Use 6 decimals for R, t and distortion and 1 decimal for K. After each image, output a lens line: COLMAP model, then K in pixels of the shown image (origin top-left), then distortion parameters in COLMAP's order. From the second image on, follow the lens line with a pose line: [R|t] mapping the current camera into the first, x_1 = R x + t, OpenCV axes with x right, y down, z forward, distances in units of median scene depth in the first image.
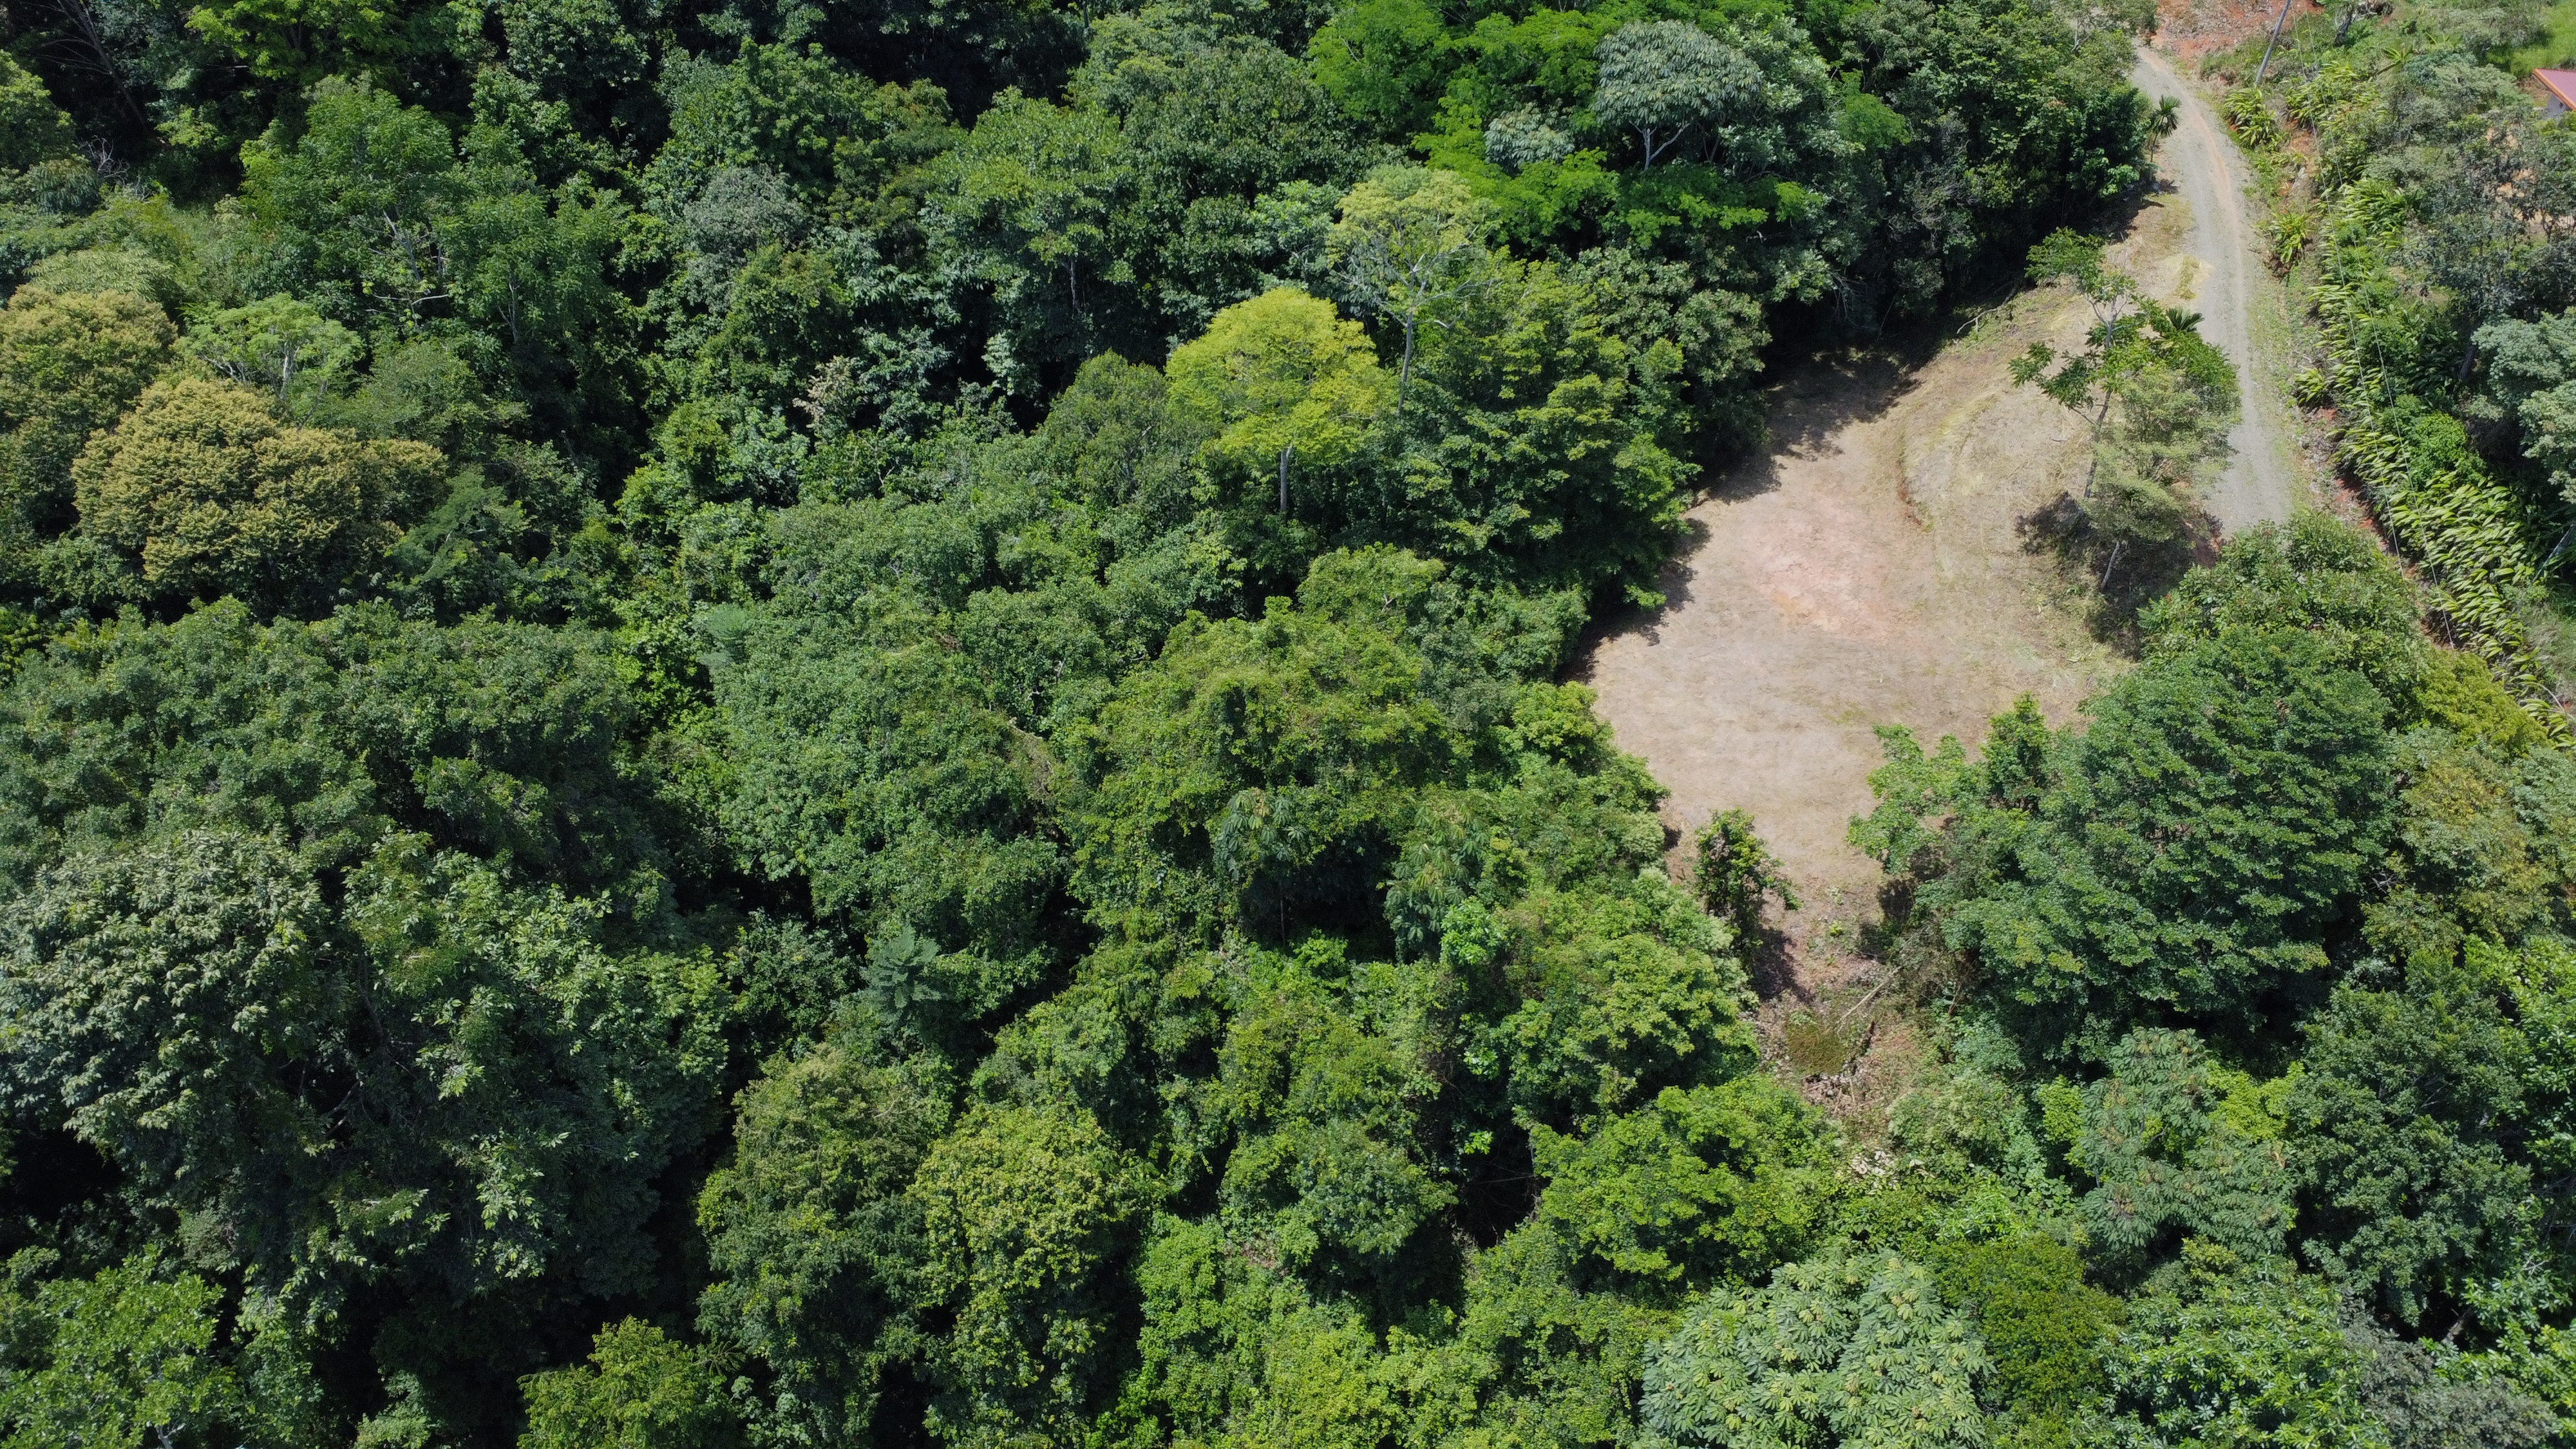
lens RADIAL K [[1896.1, 0, 1287.7], [0, 1896.1, 712.3], [0, 0, 1]] dist [-0.018597, -0.004078]
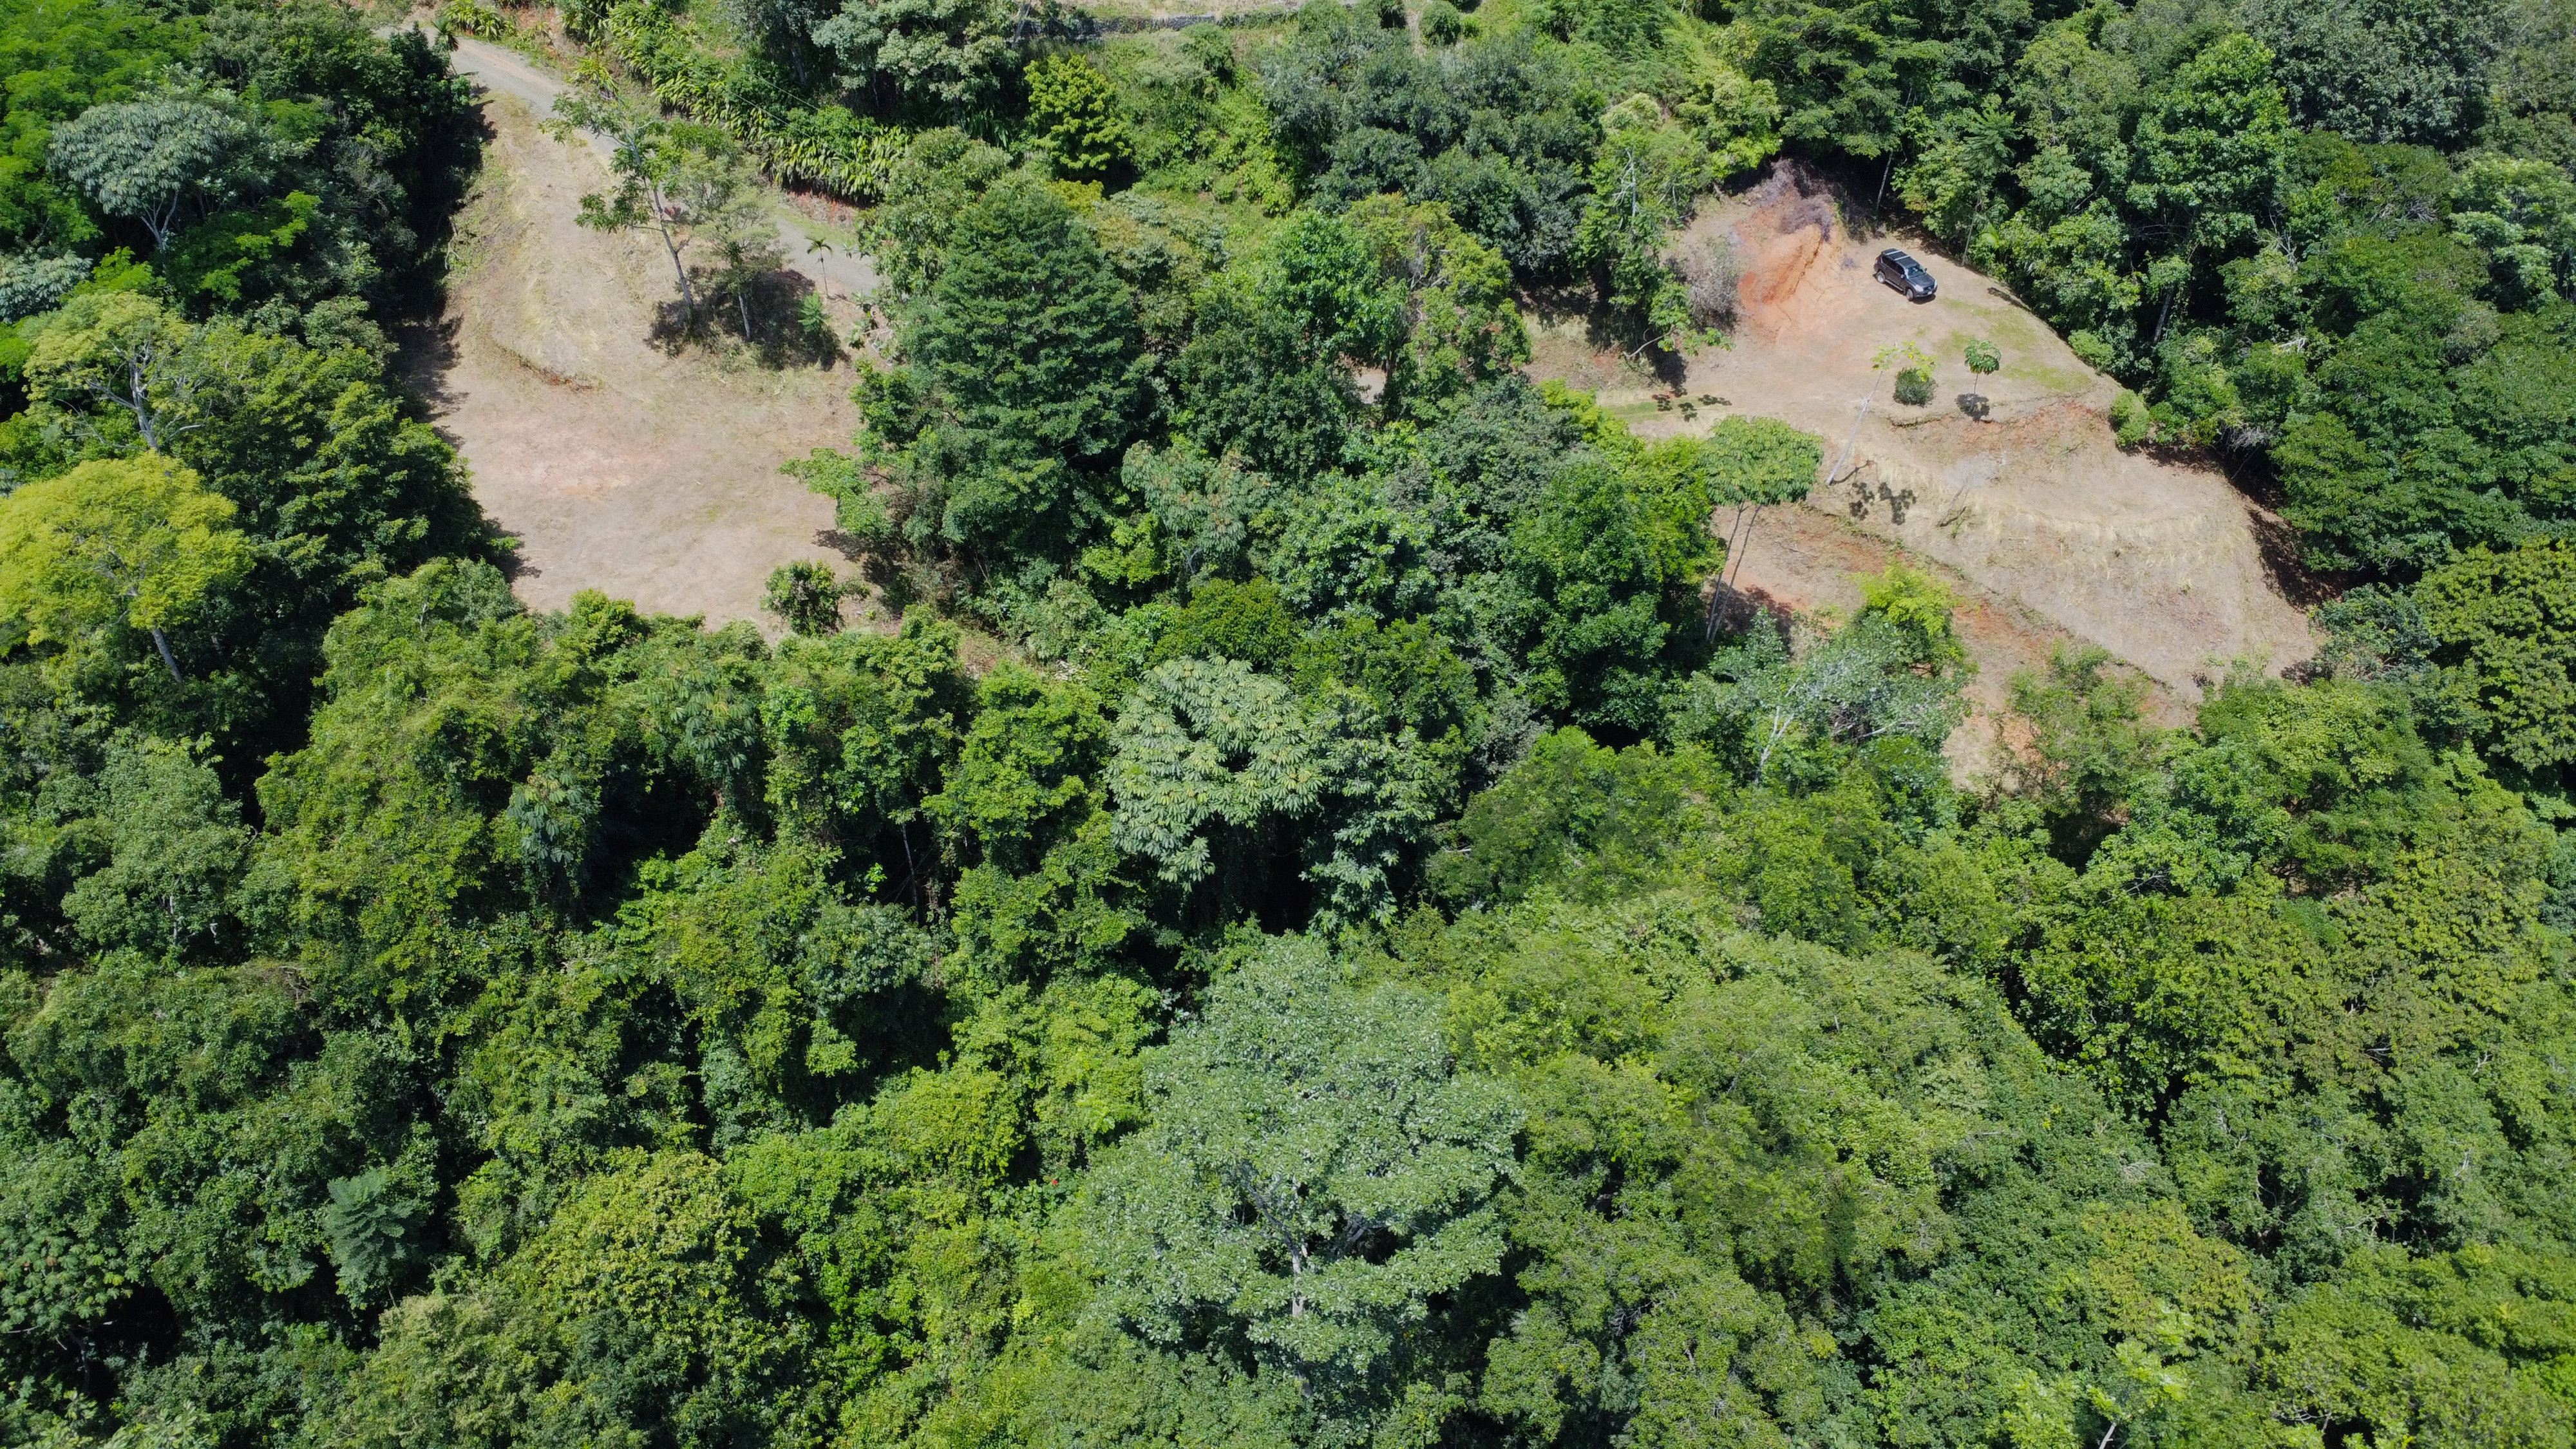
lens RADIAL K [[1896.1, 0, 1288.6], [0, 1896.1, 728.1], [0, 0, 1]] dist [-0.018597, -0.004078]
pose [[0.389499, -0.608832, 0.691096, -0.480057], [0.626748, 0.725036, 0.285500, -0.012926], [-0.674891, 0.321941, 0.663985, 0.013067]]
